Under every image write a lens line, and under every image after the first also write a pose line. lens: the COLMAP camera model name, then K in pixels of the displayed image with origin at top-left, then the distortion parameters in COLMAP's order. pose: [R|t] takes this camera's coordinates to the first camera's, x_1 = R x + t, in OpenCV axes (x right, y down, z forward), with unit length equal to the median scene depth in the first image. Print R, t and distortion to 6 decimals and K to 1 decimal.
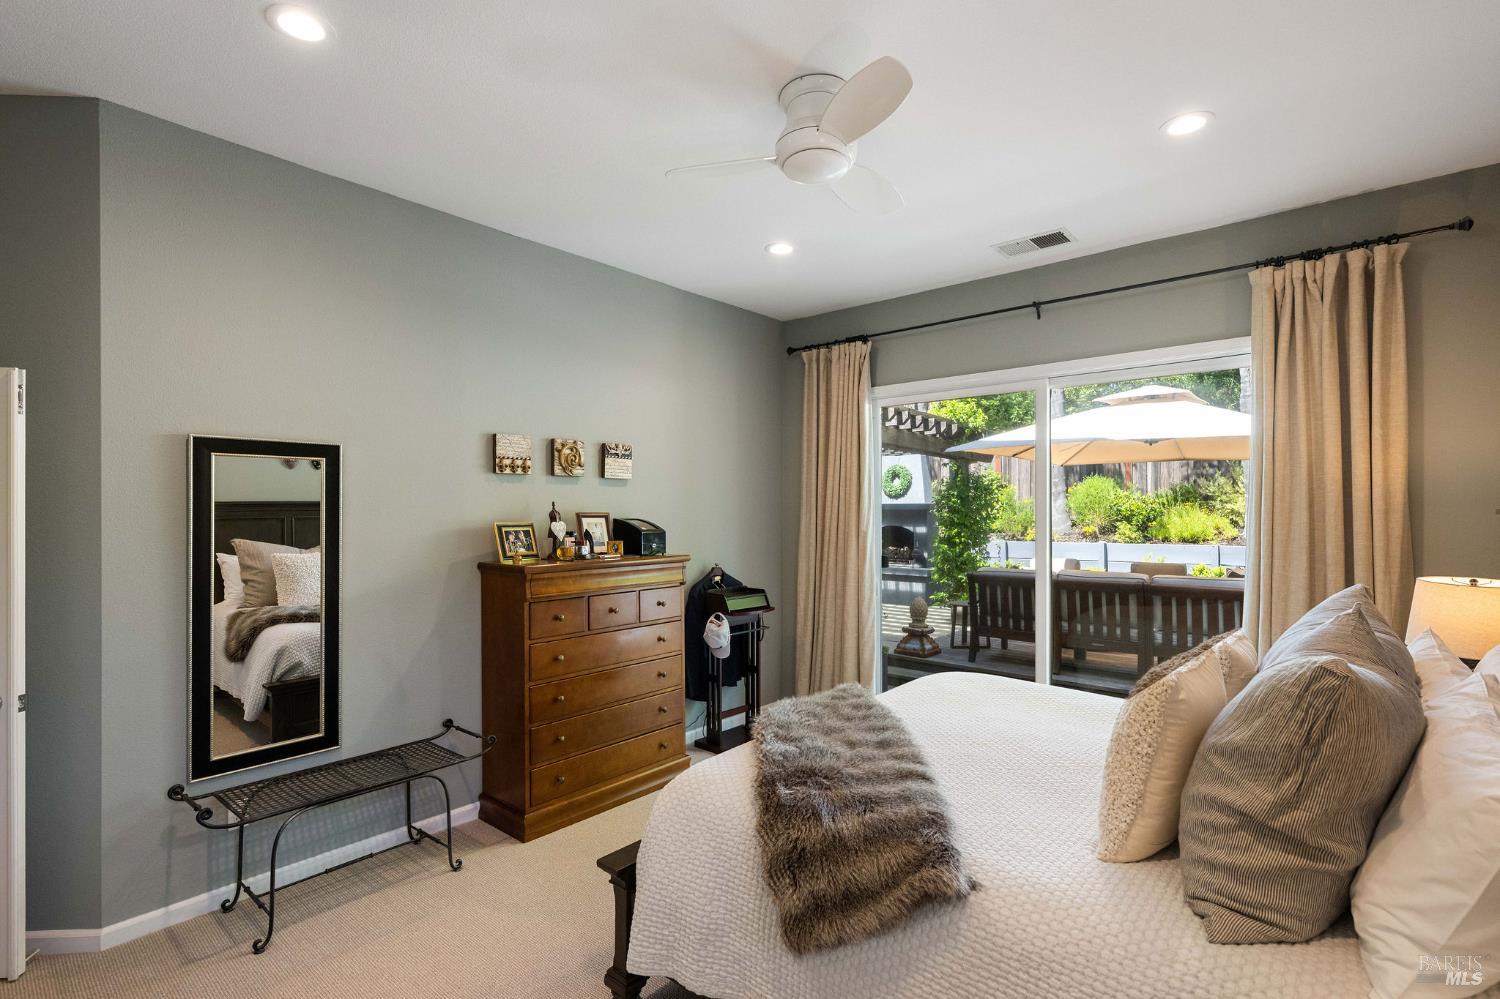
lens RADIAL K [[712.5, 0, 751.2], [0, 712.5, 500.5], [0, 0, 1]] dist [0.000062, -0.000198]
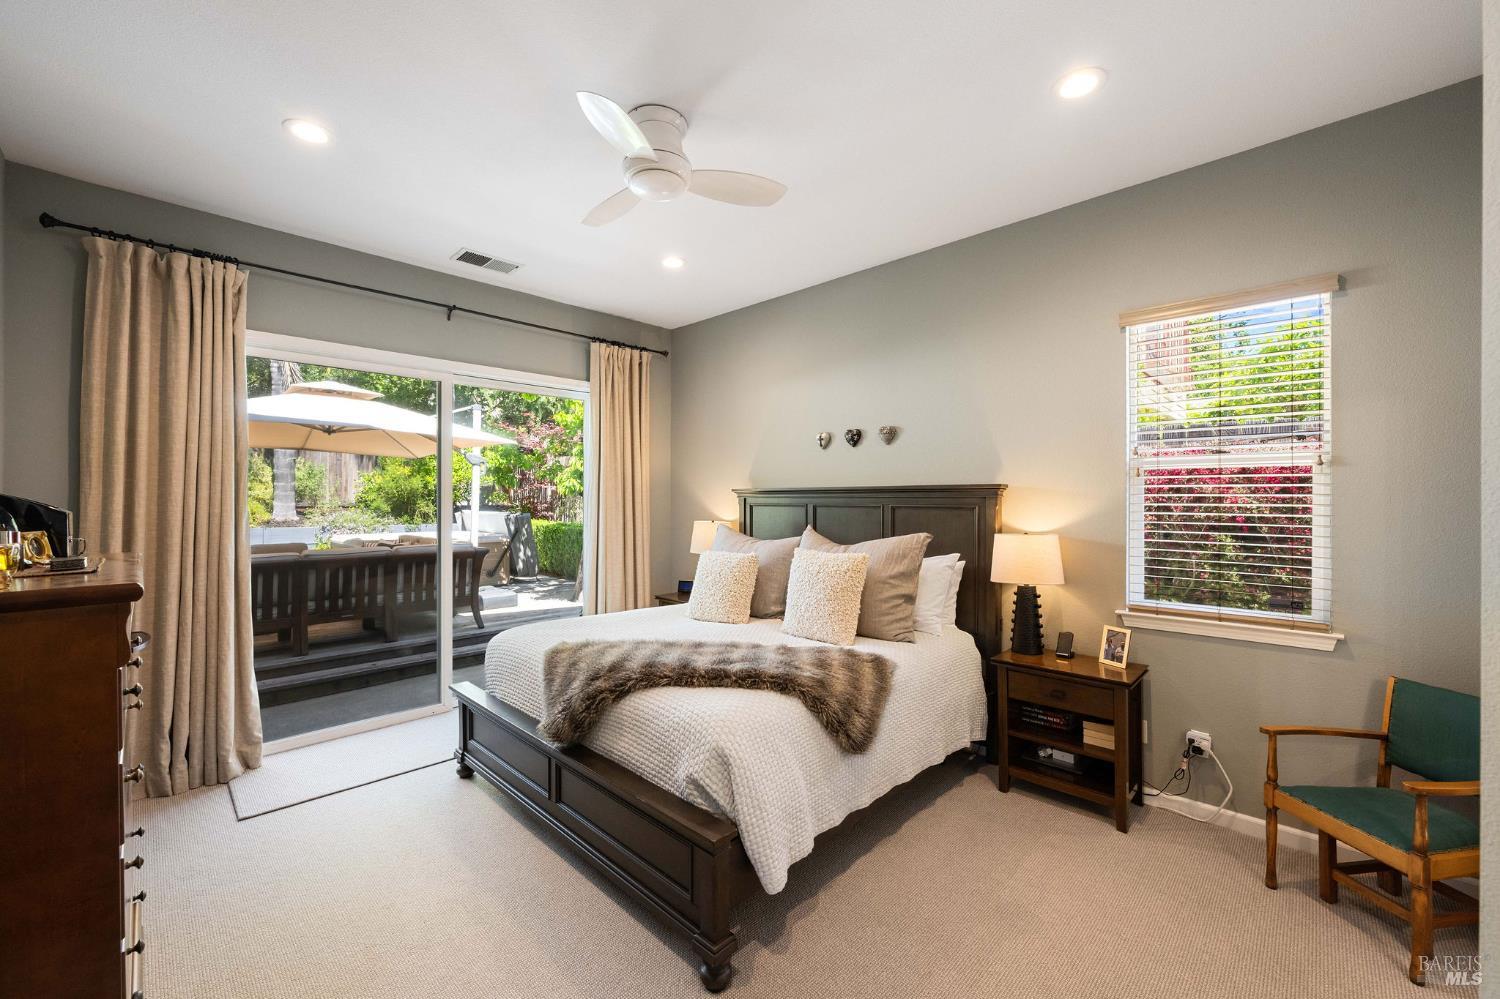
lens RADIAL K [[592.5, 0, 744.0], [0, 592.5, 504.6], [0, 0, 1]] dist [0.002158, 0.000892]
pose [[0.070035, -0.011157, 0.997482, -0.425958], [-0.012871, 0.999844, 0.012087, 0.016569], [-0.997461, -0.013685, 0.069881, 0.390616]]
